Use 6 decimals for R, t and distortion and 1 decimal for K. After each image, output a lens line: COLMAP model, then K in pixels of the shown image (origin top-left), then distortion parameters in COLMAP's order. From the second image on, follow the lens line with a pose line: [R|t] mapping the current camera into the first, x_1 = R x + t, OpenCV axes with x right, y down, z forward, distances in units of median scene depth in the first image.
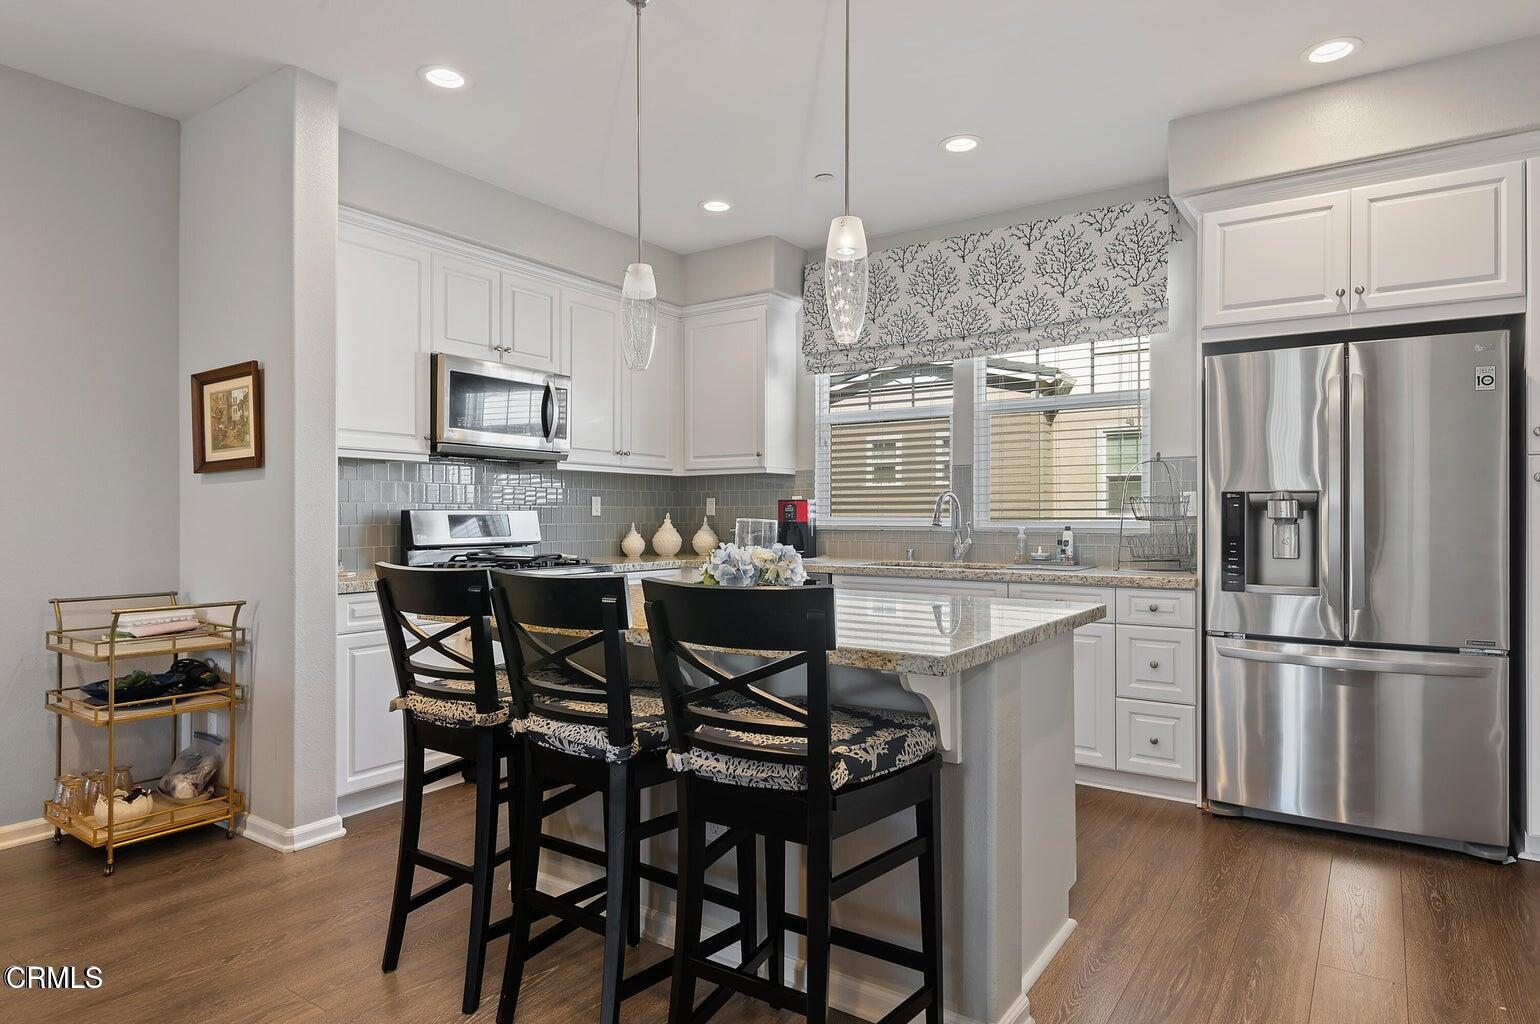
lens RADIAL K [[892.8, 0, 773.7], [0, 892.8, 514.7], [0, 0, 1]] dist [0.007379, -0.006730]
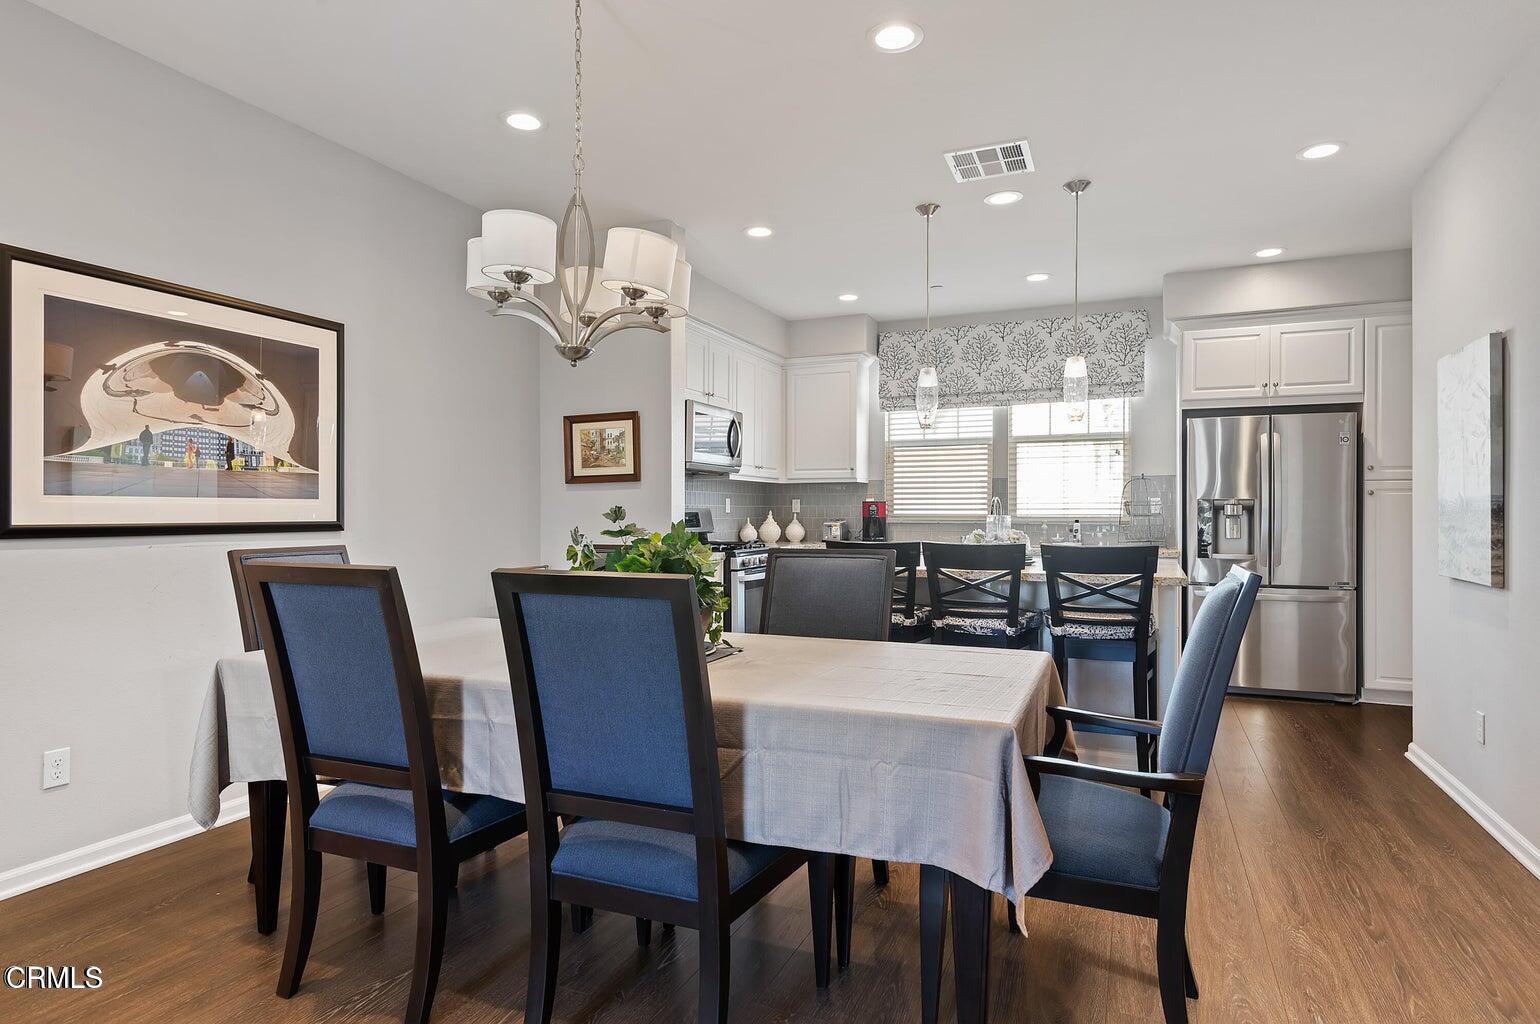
lens RADIAL K [[868.8, 0, 754.4], [0, 868.8, 514.3], [0, 0, 1]] dist [0.008459, 0.002828]
pose [[0.983461, 0.000619, 0.181117, -0.504403], [-0.001412, 0.999990, 0.004247, -0.002346], [-0.181113, -0.004433, 0.983452, -0.378643]]
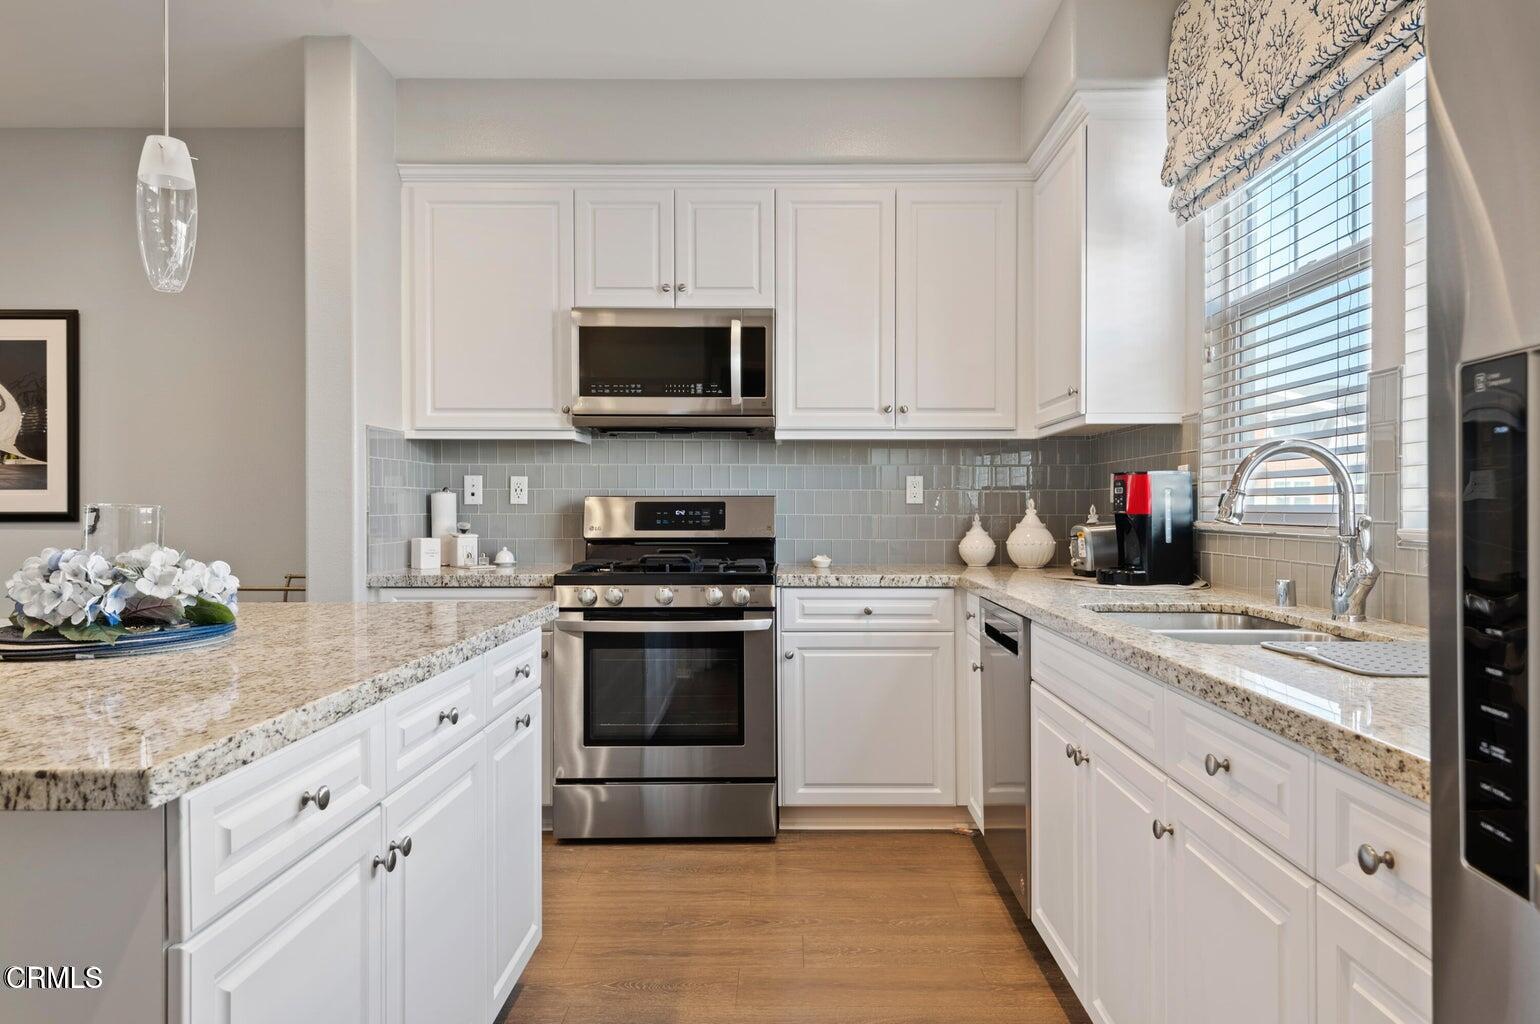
lens RADIAL K [[963.2, 0, 767.4], [0, 963.2, 498.5], [0, 0, 1]] dist [0.000704, 0.001214]
pose [[0.552634, 0.001384, -0.833423, 0.450248], [0.000814, 0.999997, 0.002201, -0.005285], [0.833424, -0.001895, 0.552631, 0.632069]]
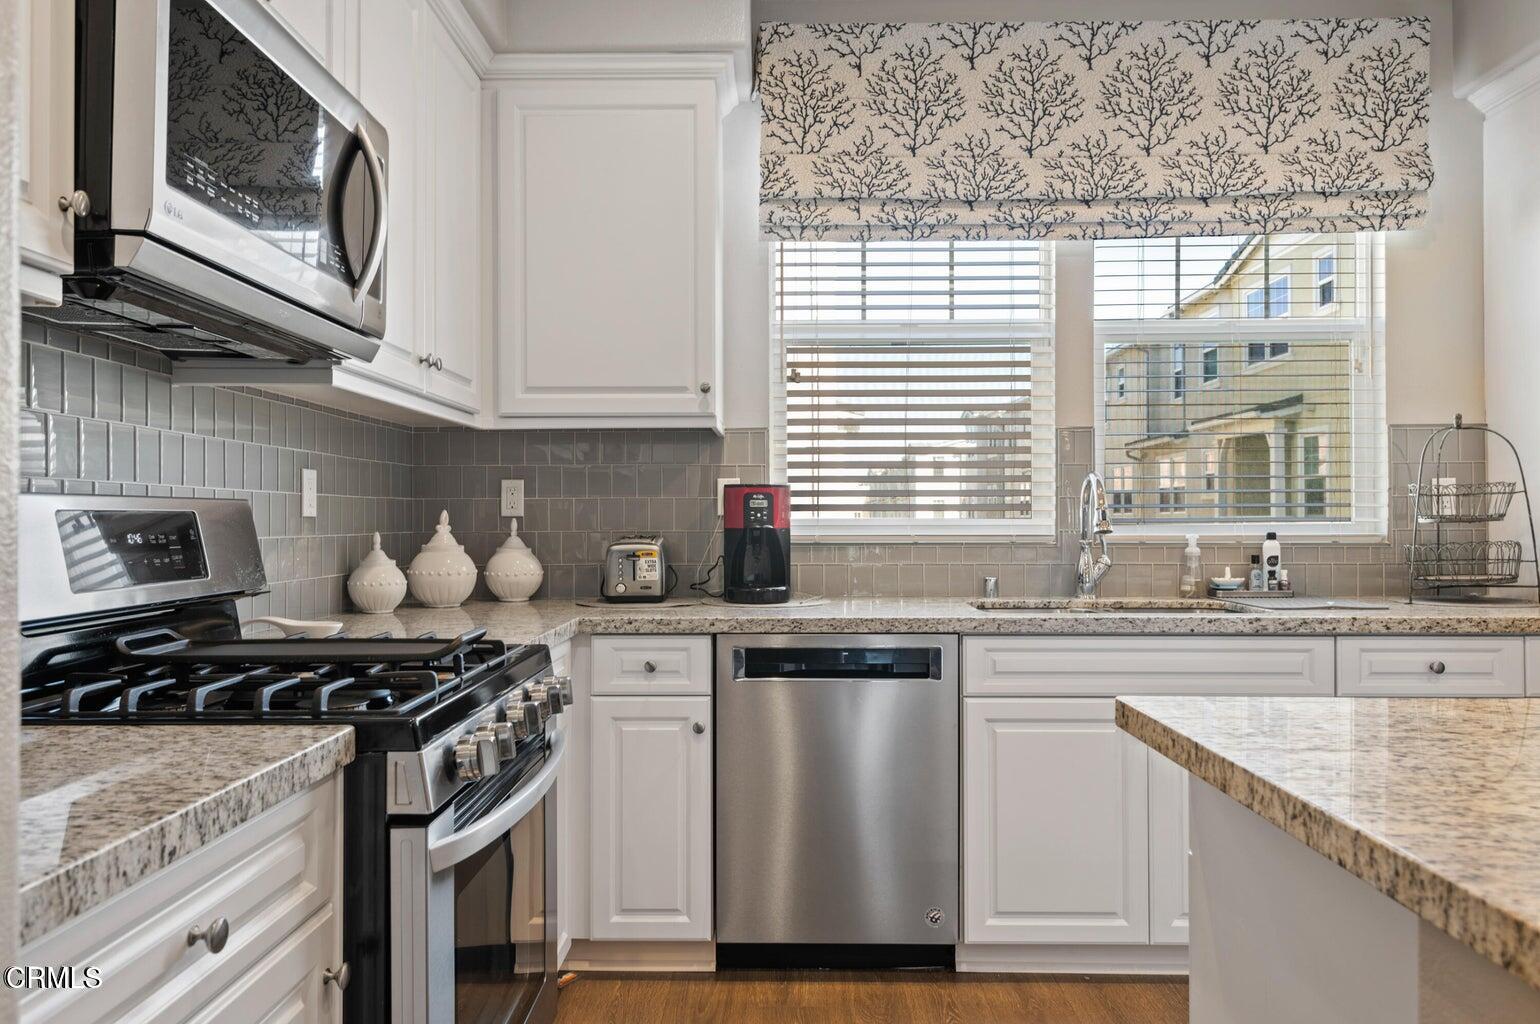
lens RADIAL K [[1097.9, 0, 776.7], [0, 1097.9, 517.1], [0, 0, 1]] dist [0.008312, -0.003402]
pose [[0.828613, 0.000290, 0.559821, -0.383801], [0.001081, 0.999997, -0.002118, 0.003558], [-0.559821, 0.002360, 0.828611, 0.596675]]
